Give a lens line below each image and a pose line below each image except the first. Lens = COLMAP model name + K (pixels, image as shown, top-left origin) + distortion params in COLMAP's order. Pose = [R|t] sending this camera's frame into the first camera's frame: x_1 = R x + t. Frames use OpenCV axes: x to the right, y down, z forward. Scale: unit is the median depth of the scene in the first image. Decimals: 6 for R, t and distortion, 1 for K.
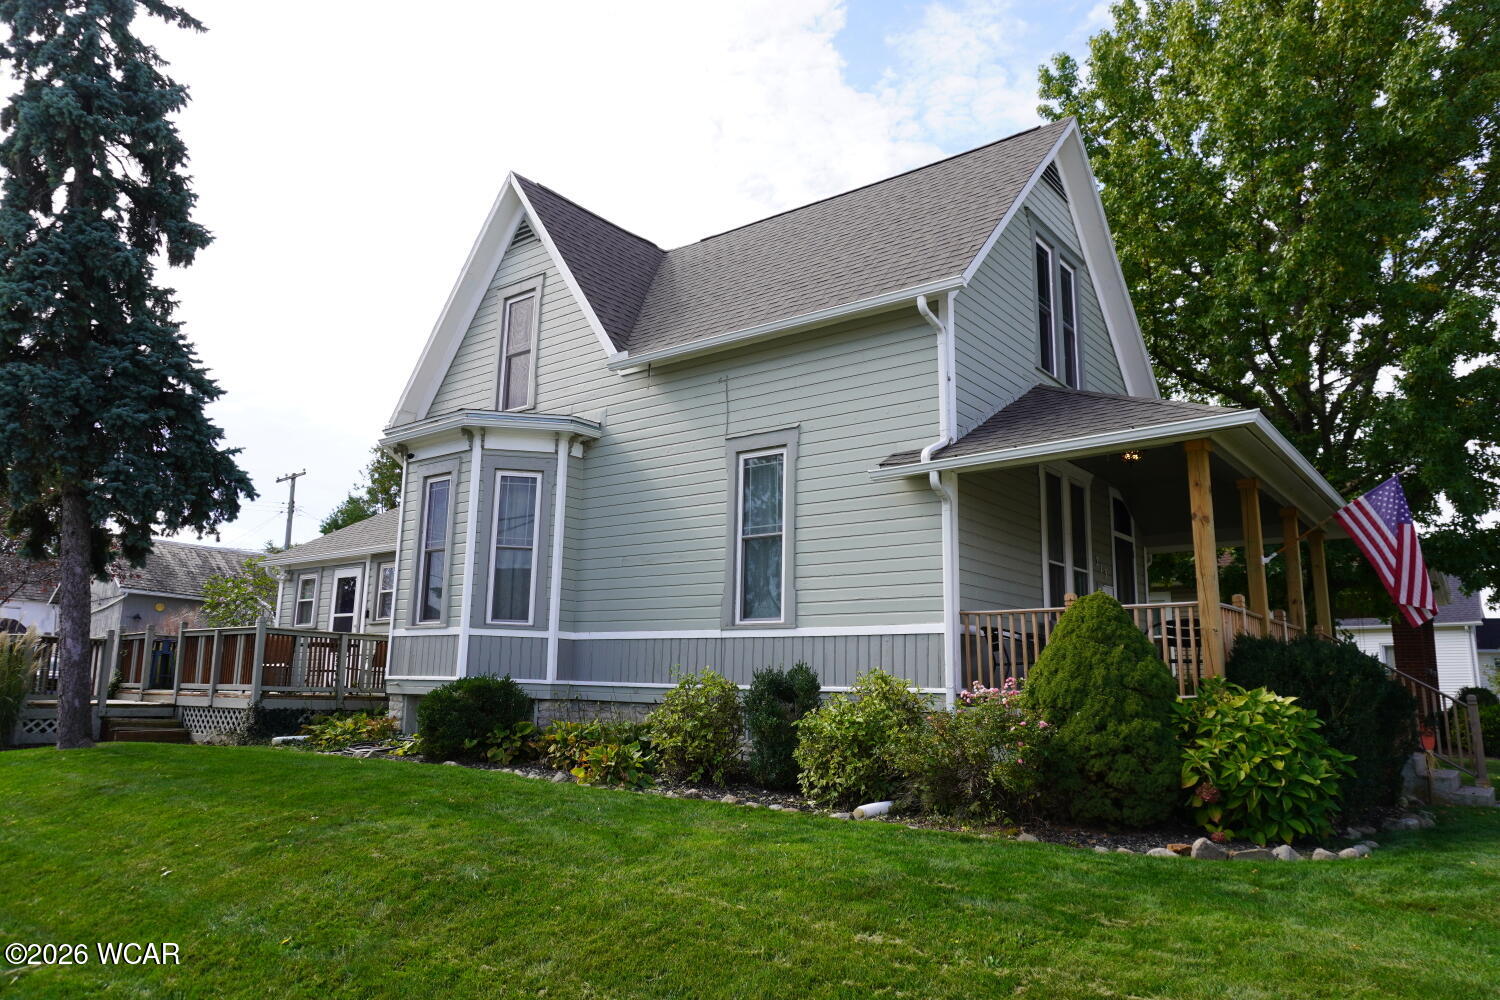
lens RADIAL K [[998.0, 0, 751.5], [0, 998.0, 484.2], [0, 0, 1]] dist [-0.033359, 0.004202]
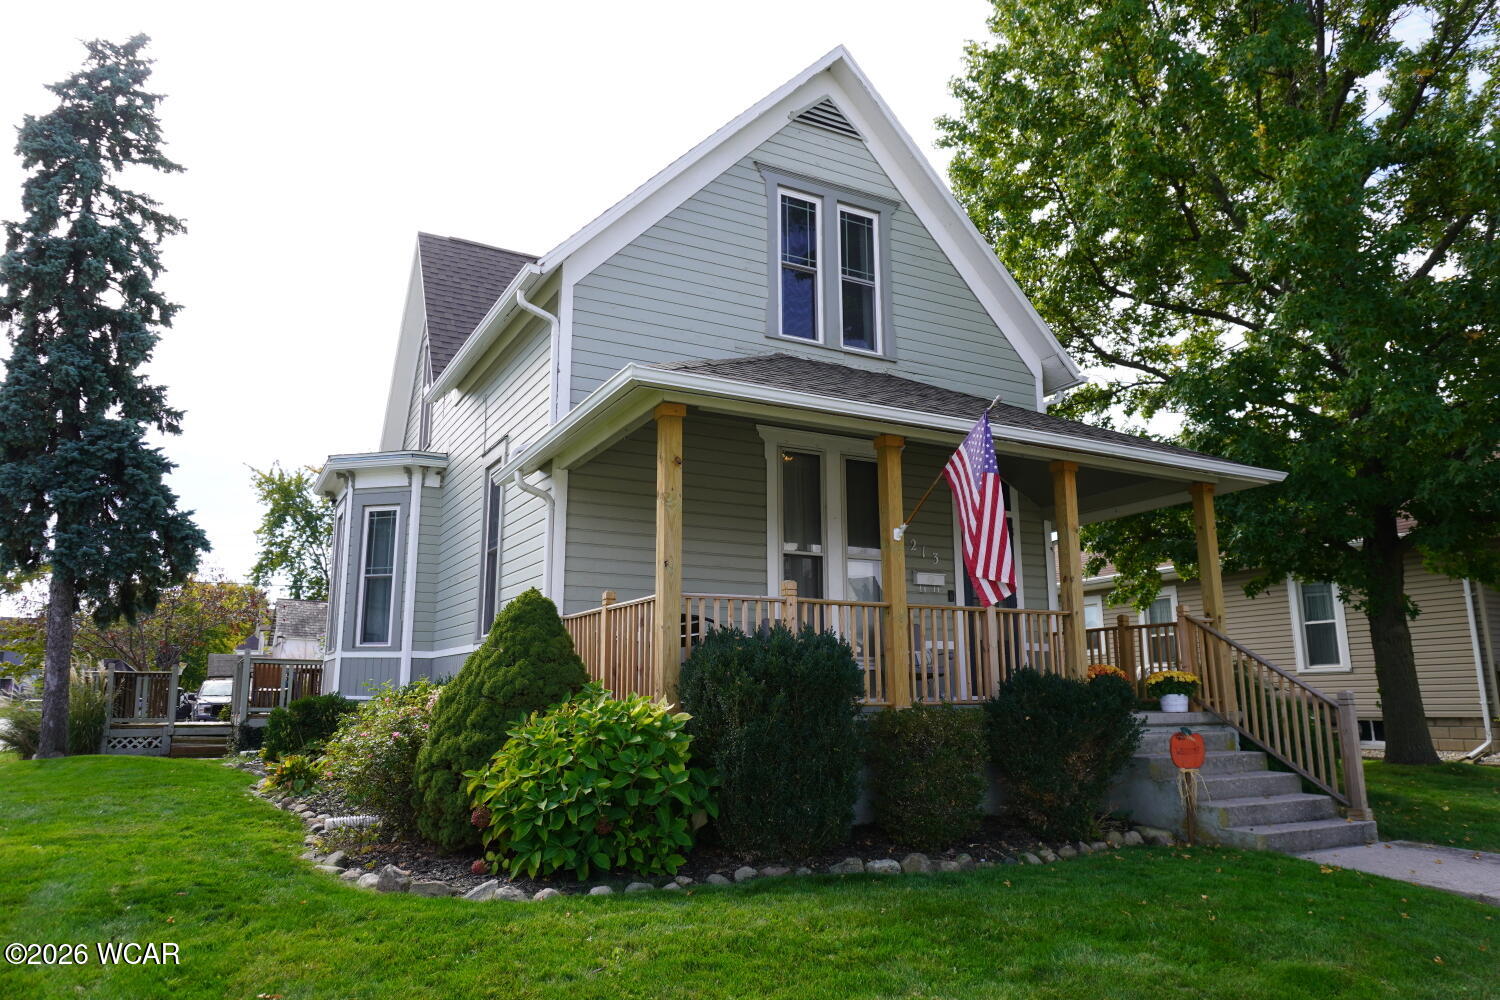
lens RADIAL K [[998.0, 0, 751.5], [0, 998.0, 484.2], [0, 0, 1]] dist [-0.033359, 0.004202]
pose [[0.916352, -0.106176, -0.386038, 0.561164], [0.101559, 0.994302, -0.032398, 0.039620], [0.387278, -0.009518, 0.921914, 0.152839]]
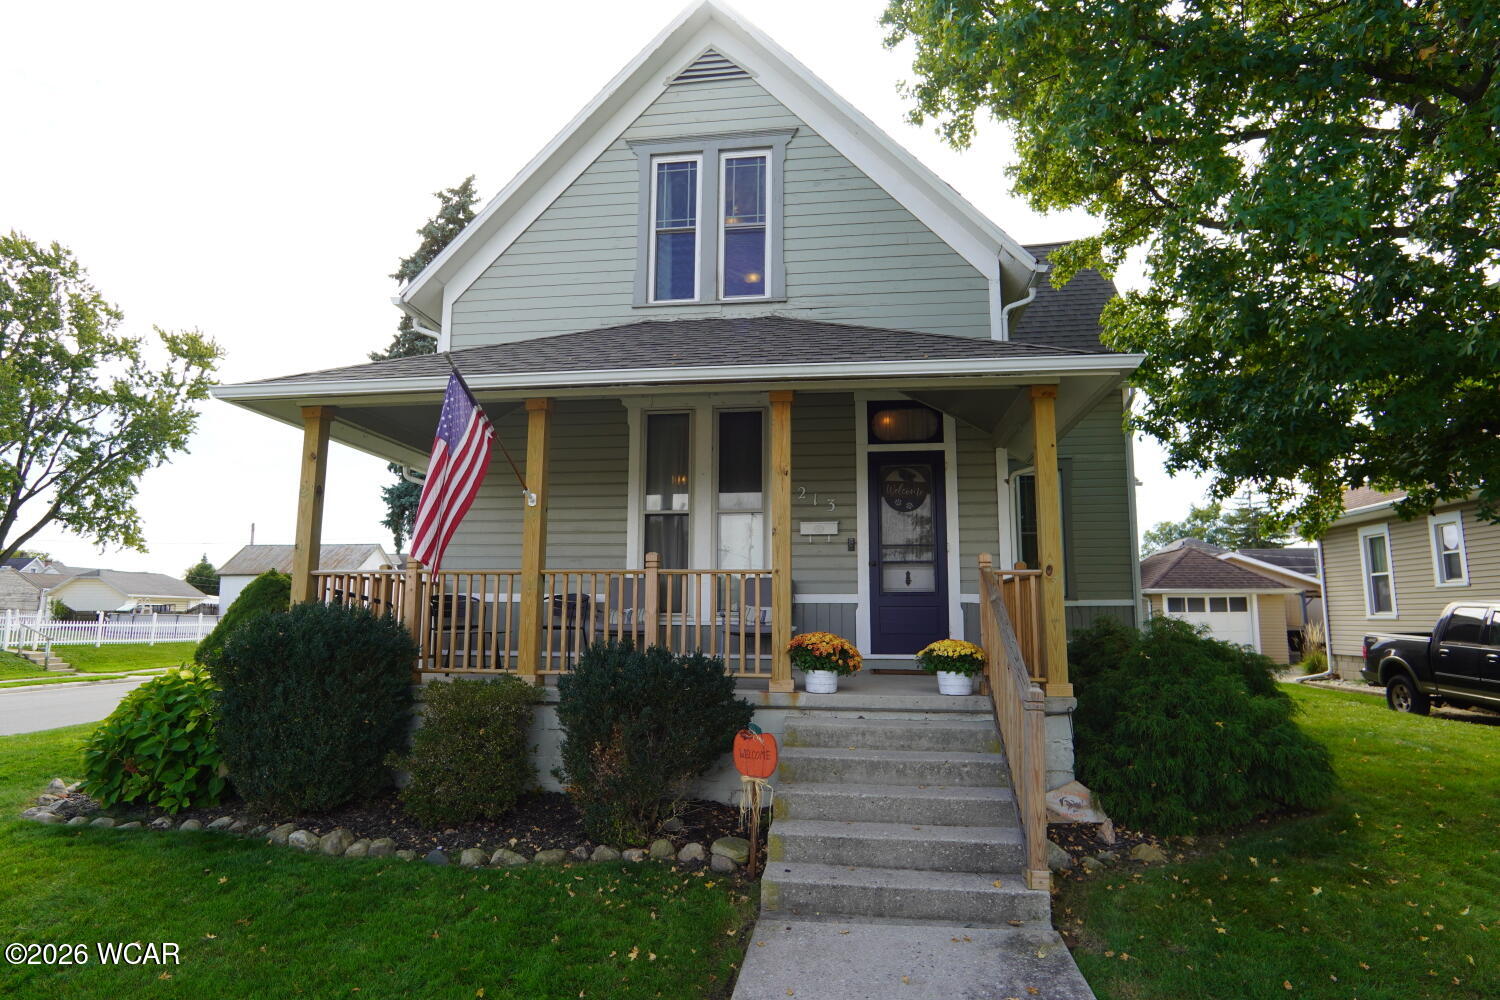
lens RADIAL K [[808.3, 0, 750.0], [0, 808.3, 500.0], [0, 0, 1]] dist [-0.032181, -0.000153]
pose [[0.501141, -0.132733, -0.855126, 0.893918], [0.176482, 0.983075, -0.049167, 0.109033], [0.847179, -0.126274, 0.516084, 0.627938]]
